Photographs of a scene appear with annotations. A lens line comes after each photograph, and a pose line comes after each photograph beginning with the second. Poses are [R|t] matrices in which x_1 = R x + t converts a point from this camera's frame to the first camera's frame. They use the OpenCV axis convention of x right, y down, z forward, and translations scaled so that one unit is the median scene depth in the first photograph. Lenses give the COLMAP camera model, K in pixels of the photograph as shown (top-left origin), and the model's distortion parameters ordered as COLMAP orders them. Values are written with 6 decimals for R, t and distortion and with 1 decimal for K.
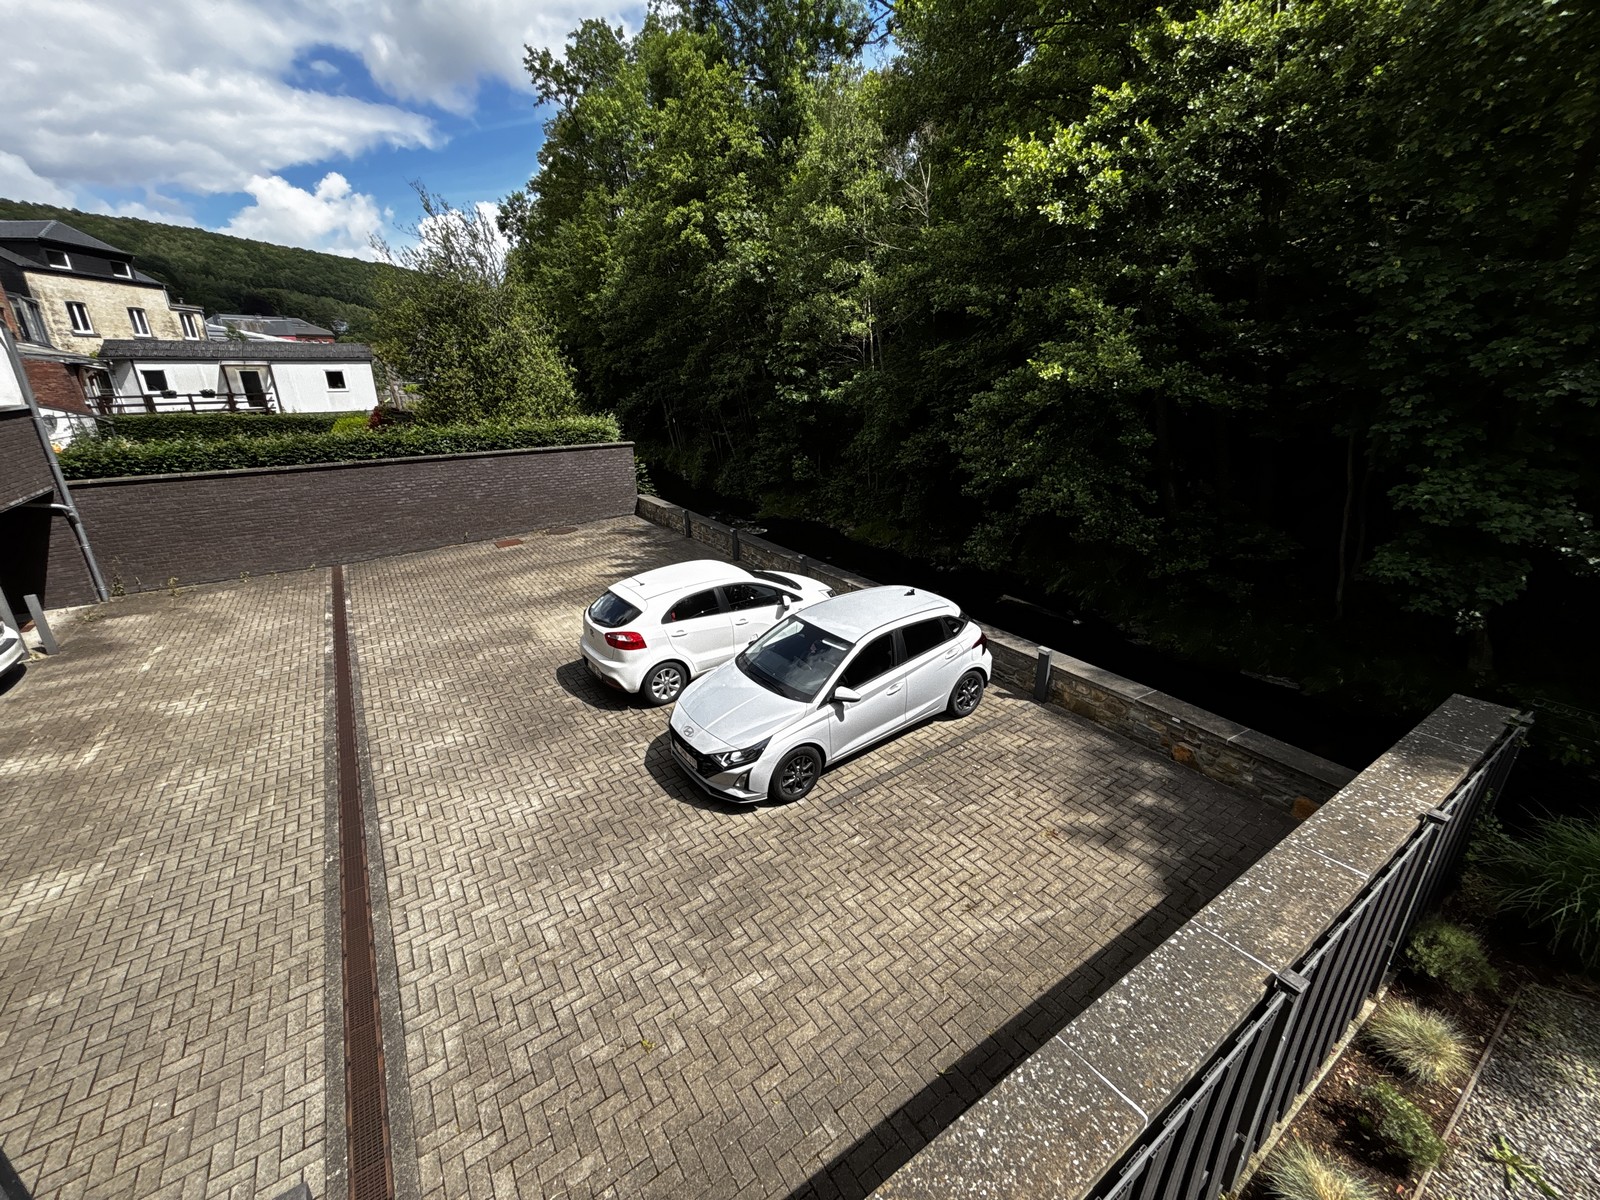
lens RADIAL K [[645.4, 0, 797.0], [0, 645.4, 602.6], [0, 0, 1]] dist [-0.000456, -0.000231]
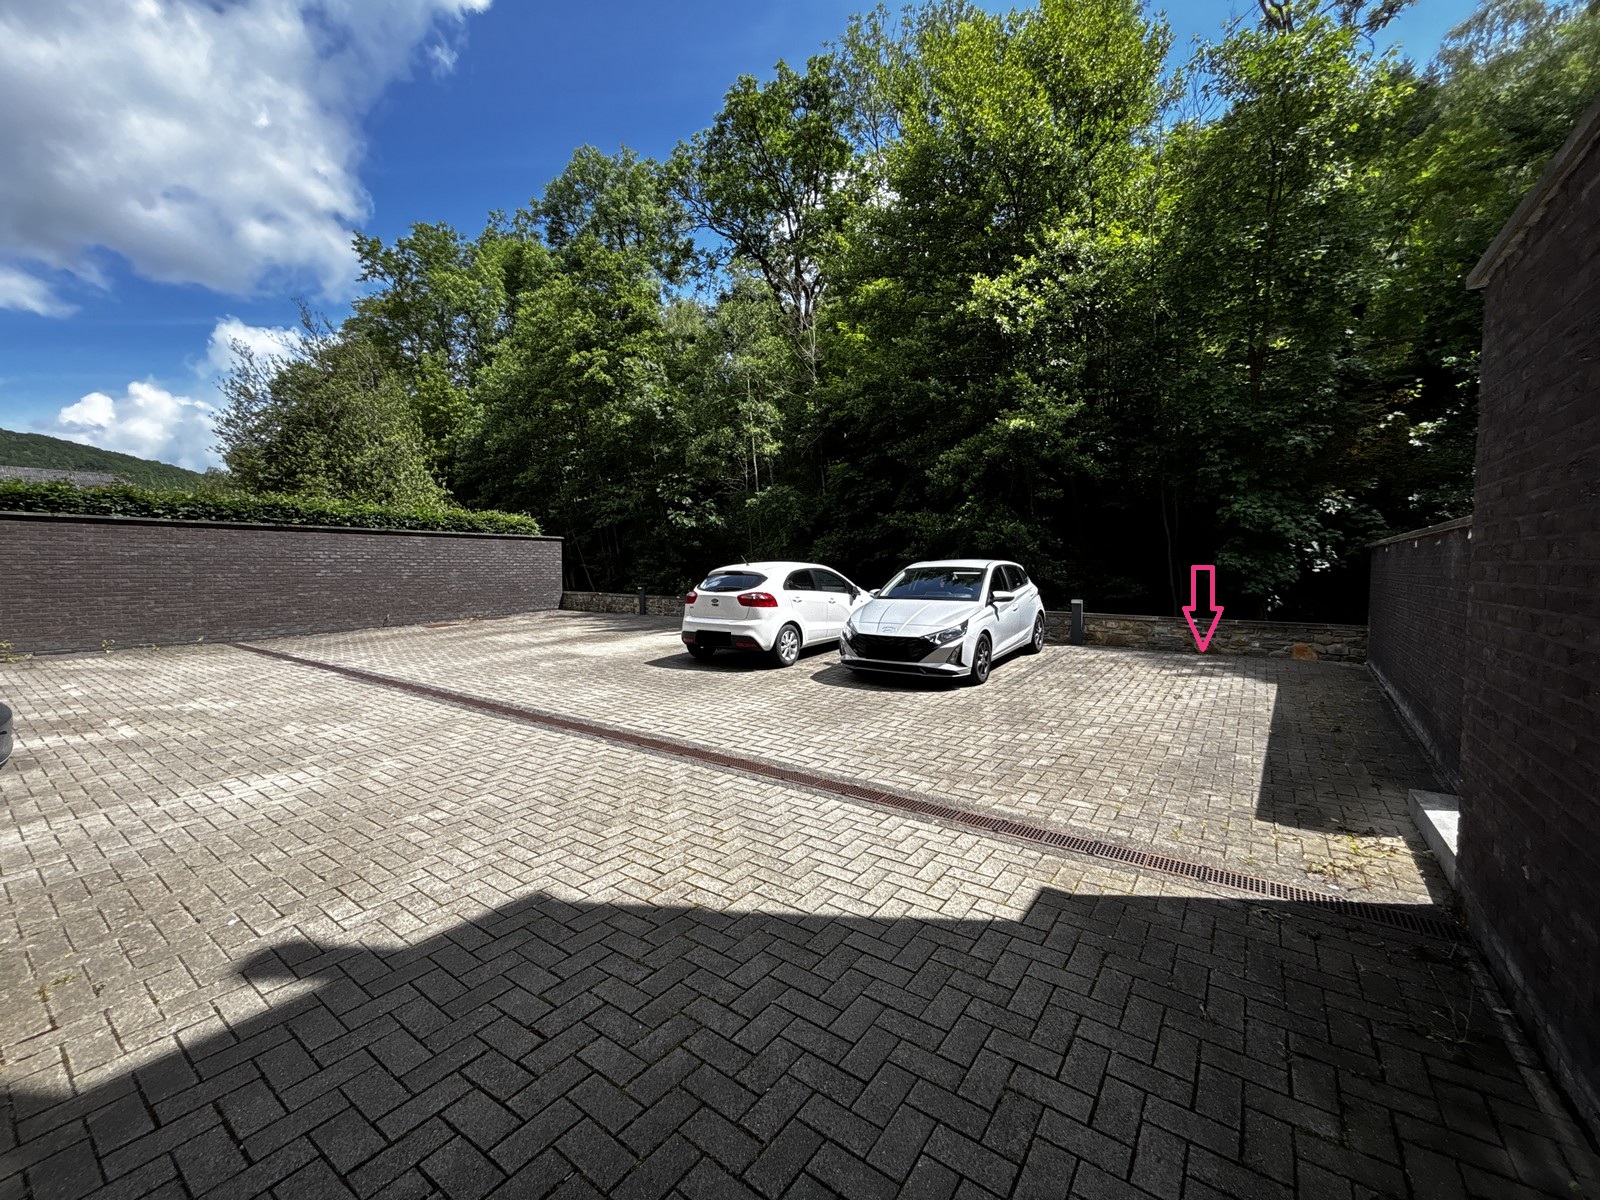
lens RADIAL K [[645.4, 0, 808.6], [0, 645.4, 594.4], [0, 0, 1]] dist [-0.000456, -0.000231]
pose [[0.939855, -0.011631, 0.341377, -0.256038], [0.110983, 0.955593, -0.272994, 0.162026], [-0.323042, 0.294462, 0.899409, 0.005797]]
